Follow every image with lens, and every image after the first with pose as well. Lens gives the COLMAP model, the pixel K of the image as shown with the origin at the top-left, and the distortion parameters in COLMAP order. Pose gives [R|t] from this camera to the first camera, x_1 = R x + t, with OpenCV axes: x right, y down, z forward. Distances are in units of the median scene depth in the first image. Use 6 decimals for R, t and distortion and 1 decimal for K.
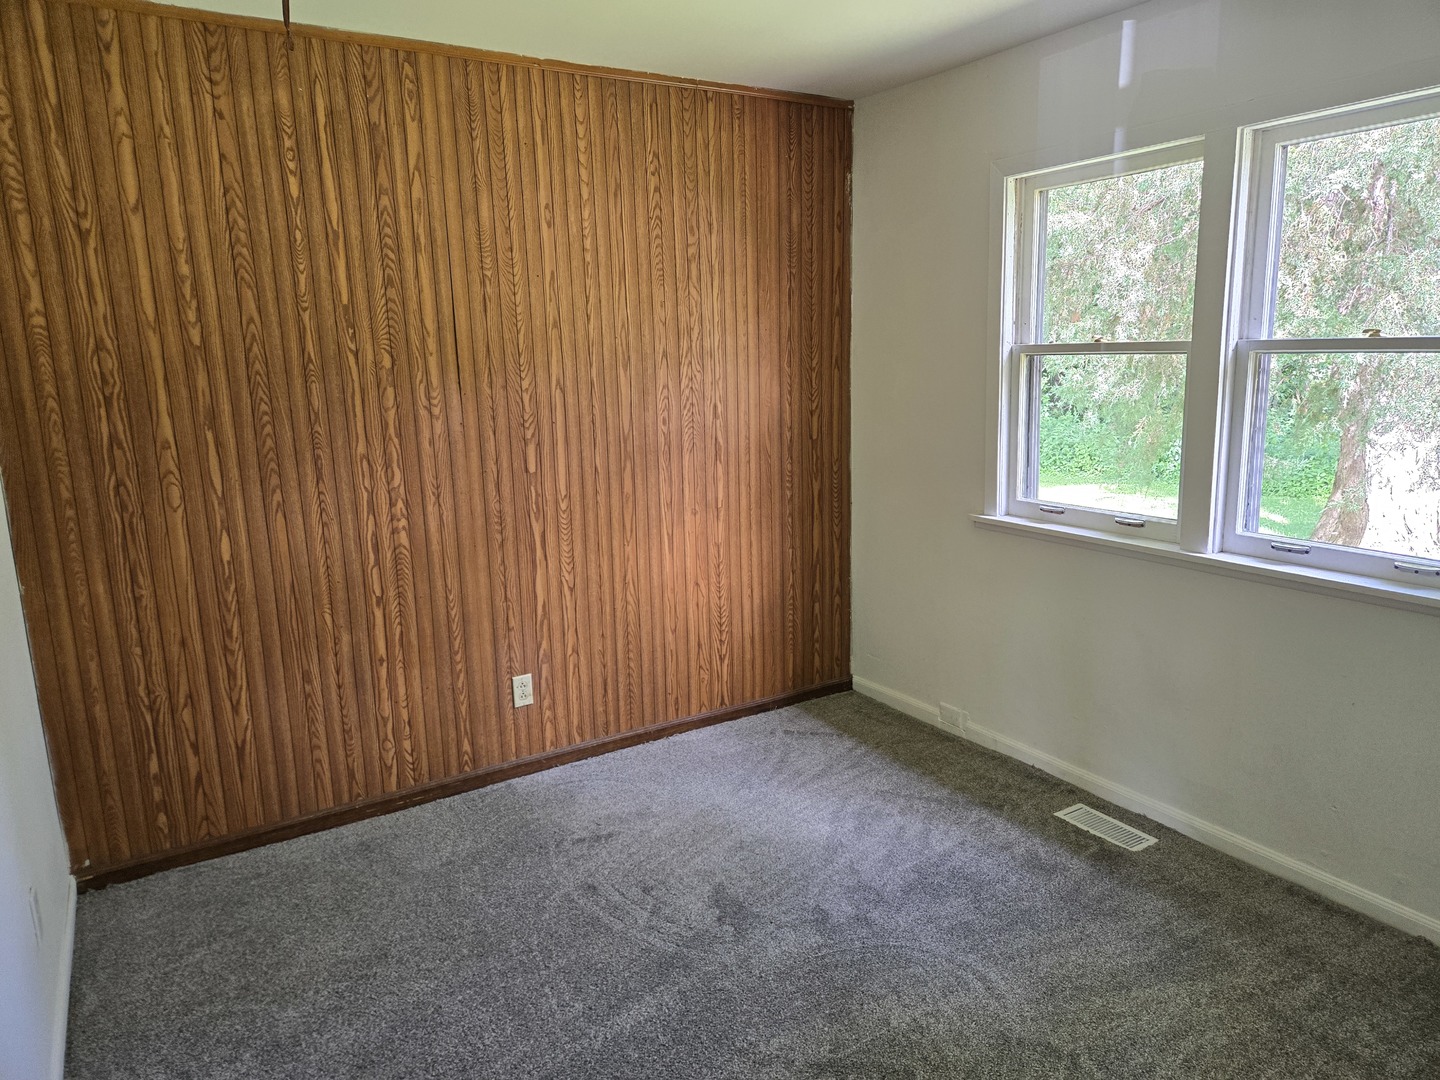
lens RADIAL K [[957.2, 0, 733.0], [0, 957.2, 534.5], [0, 0, 1]] dist [0.069804, -0.064368]
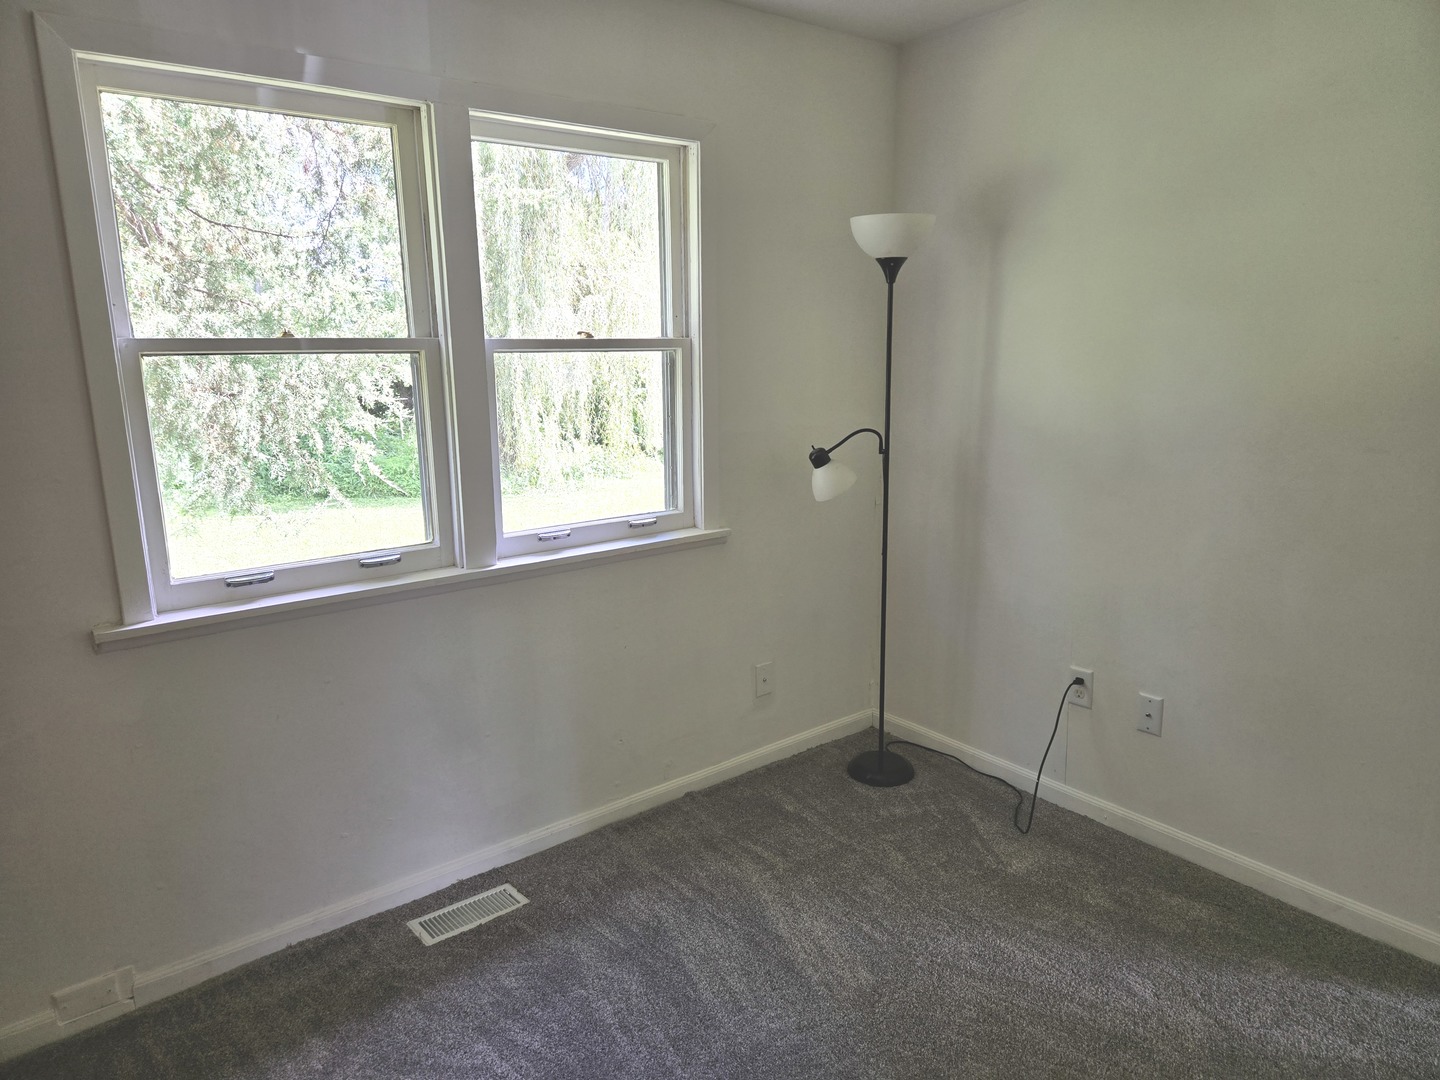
lens RADIAL K [[957.2, 0, 733.0], [0, 957.2, 534.5], [0, 0, 1]] dist [0.069804, -0.064368]
pose [[-0.129752, -0.173419, 0.976263, -0.433421], [0.200698, 0.959613, 0.197136, -0.141270], [-0.971023, 0.221513, -0.089707, 0.823508]]
